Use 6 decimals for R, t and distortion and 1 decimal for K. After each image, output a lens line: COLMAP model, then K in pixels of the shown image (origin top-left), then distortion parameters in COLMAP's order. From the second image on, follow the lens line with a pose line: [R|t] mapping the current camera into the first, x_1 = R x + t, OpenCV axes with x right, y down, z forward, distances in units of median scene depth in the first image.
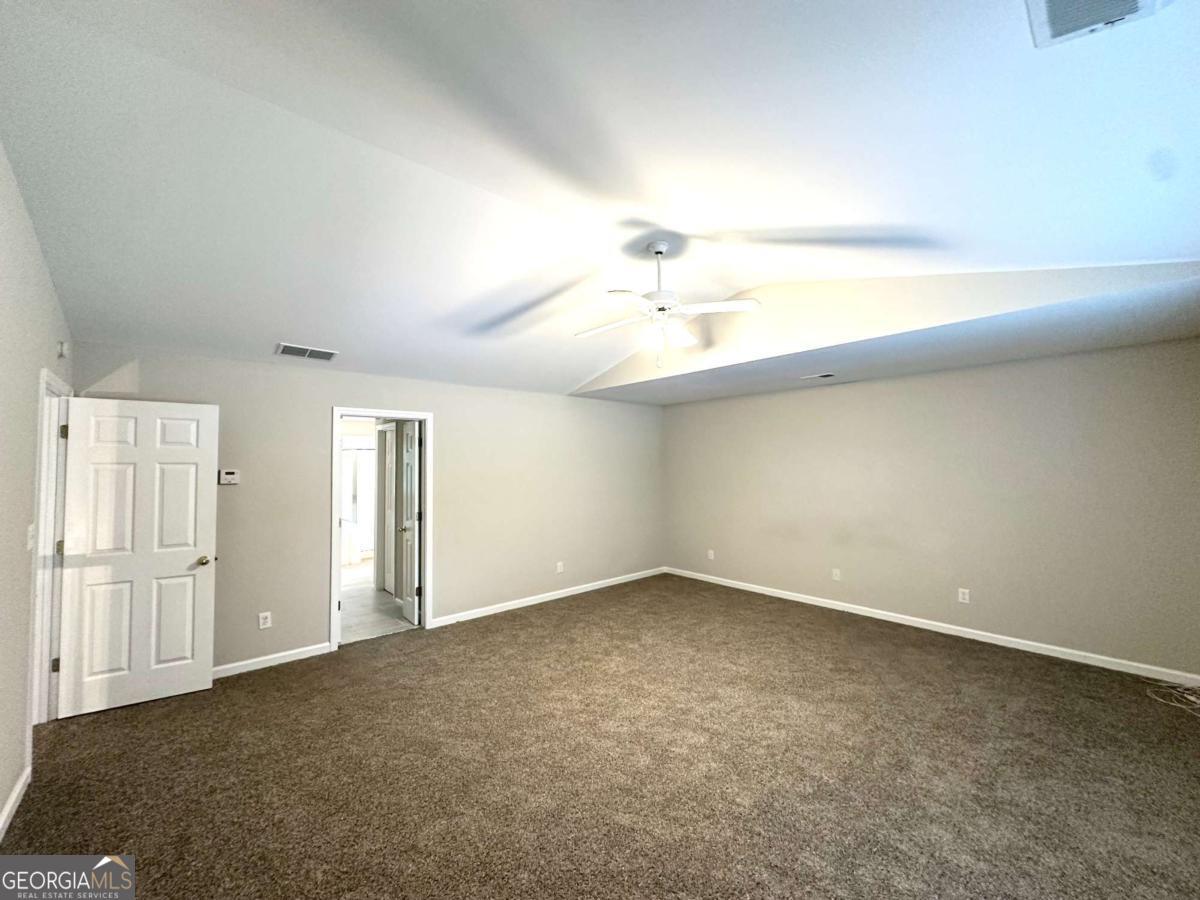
lens RADIAL K [[478.2, 0, 602.5], [0, 478.2, 452.2], [0, 0, 1]] dist [0.003016, 0.000229]
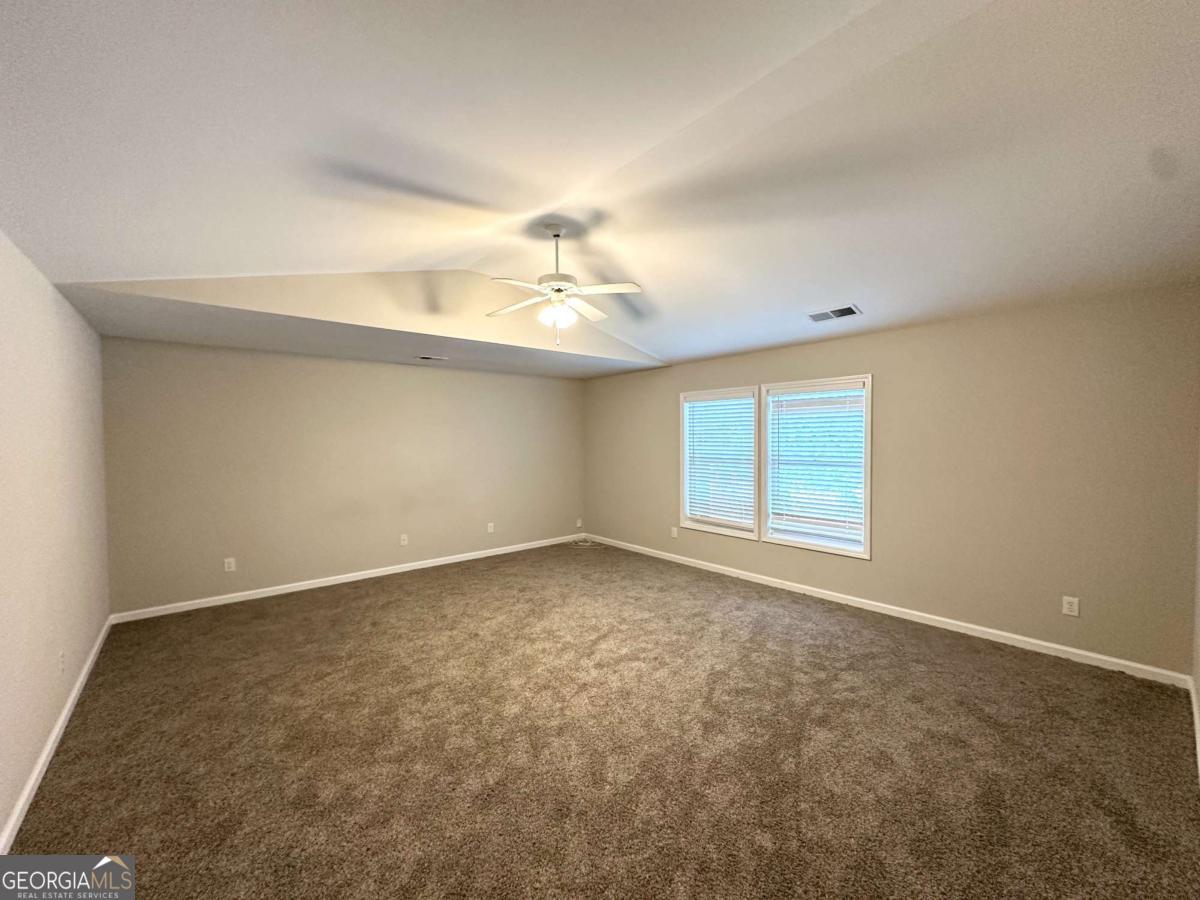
lens RADIAL K [[478.2, 0, 600.1], [0, 478.2, 448.9], [0, 0, 1]] dist [0.003016, 0.000229]
pose [[0.029895, -0.017868, 0.999393, -0.903101], [-0.016167, 0.999701, 0.018357, 0.035325], [-0.999422, -0.016706, 0.029597, 0.816625]]
